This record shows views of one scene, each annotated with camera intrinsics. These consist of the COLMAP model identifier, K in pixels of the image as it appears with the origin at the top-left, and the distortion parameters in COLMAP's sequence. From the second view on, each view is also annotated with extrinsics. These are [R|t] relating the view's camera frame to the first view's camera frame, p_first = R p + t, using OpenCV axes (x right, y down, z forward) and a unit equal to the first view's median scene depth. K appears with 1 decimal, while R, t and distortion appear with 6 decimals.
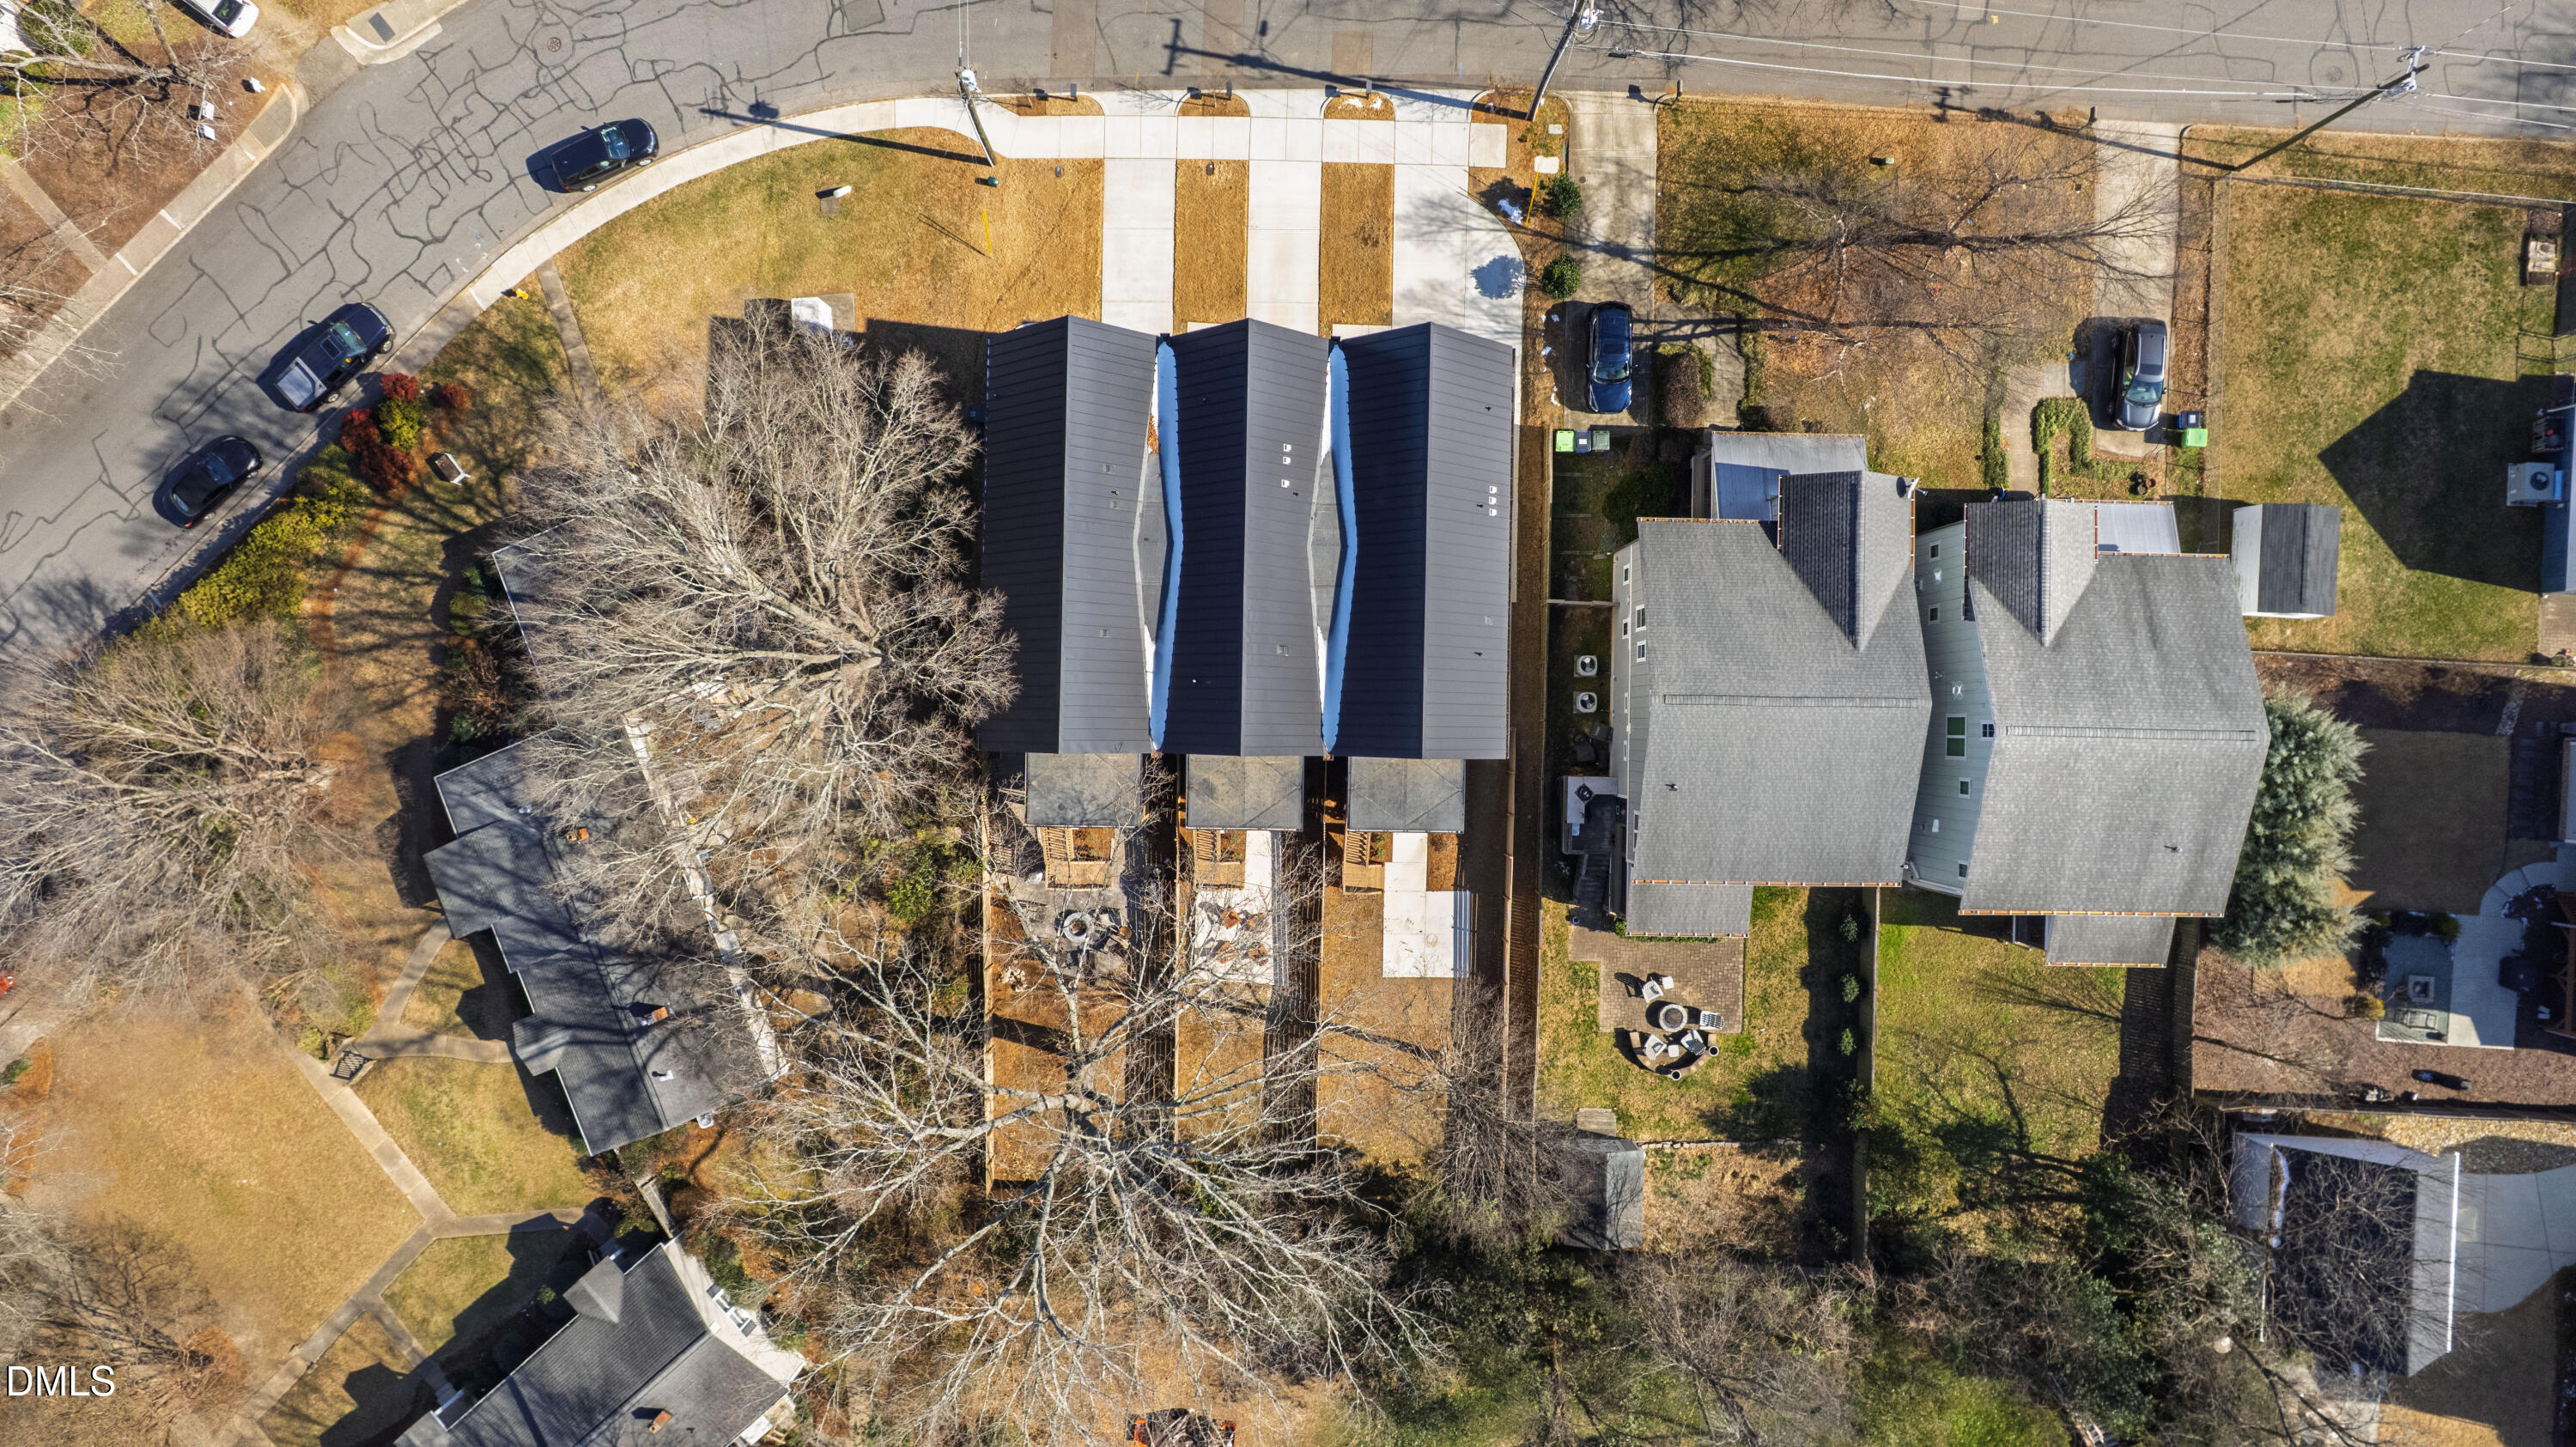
lens RADIAL K [[1624.1, 0, 1268.9], [0, 1624.1, 722.0], [0, 0, 1]] dist [-0.041399, 0.027476]
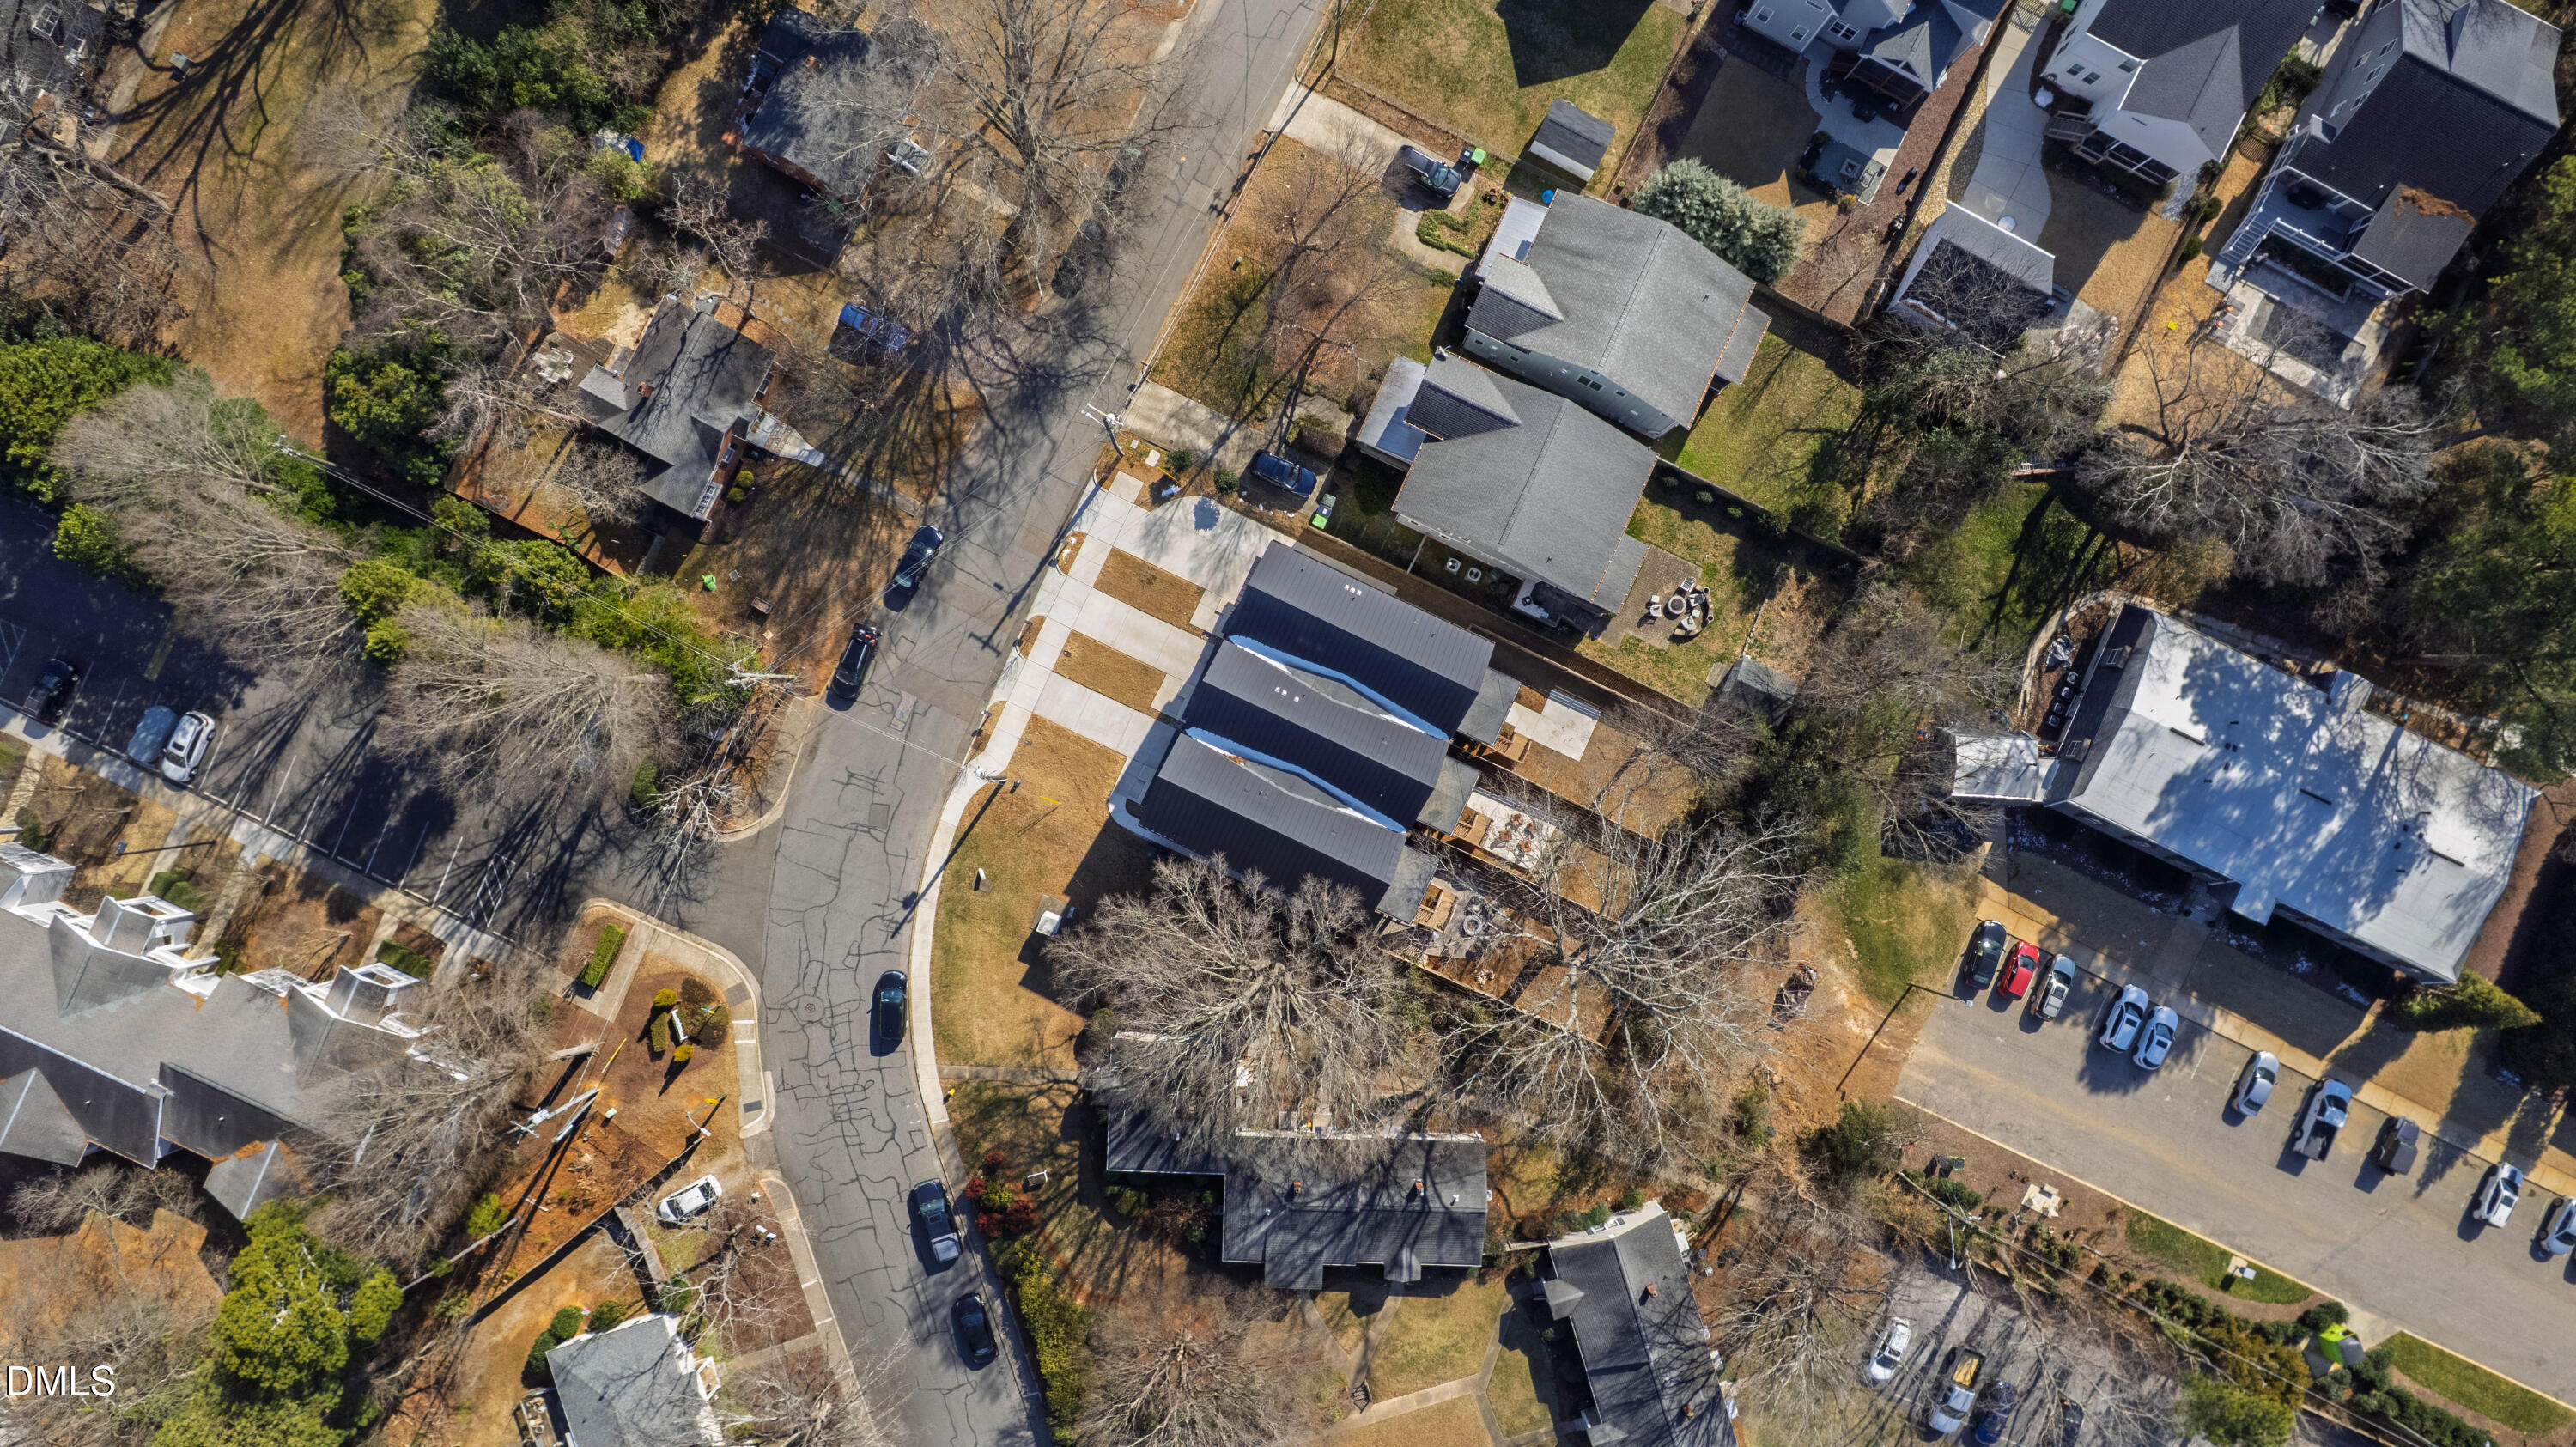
lens RADIAL K [[1624.1, 0, 1291.3], [0, 1624.1, 728.9], [0, 0, 1]] dist [-0.041399, 0.027476]
pose [[0.405287, -0.914108, 0.012173, -0.034164], [0.914007, 0.405437, 0.014599, -0.137840], [-0.018280, 0.005209, 0.999819, -0.583991]]
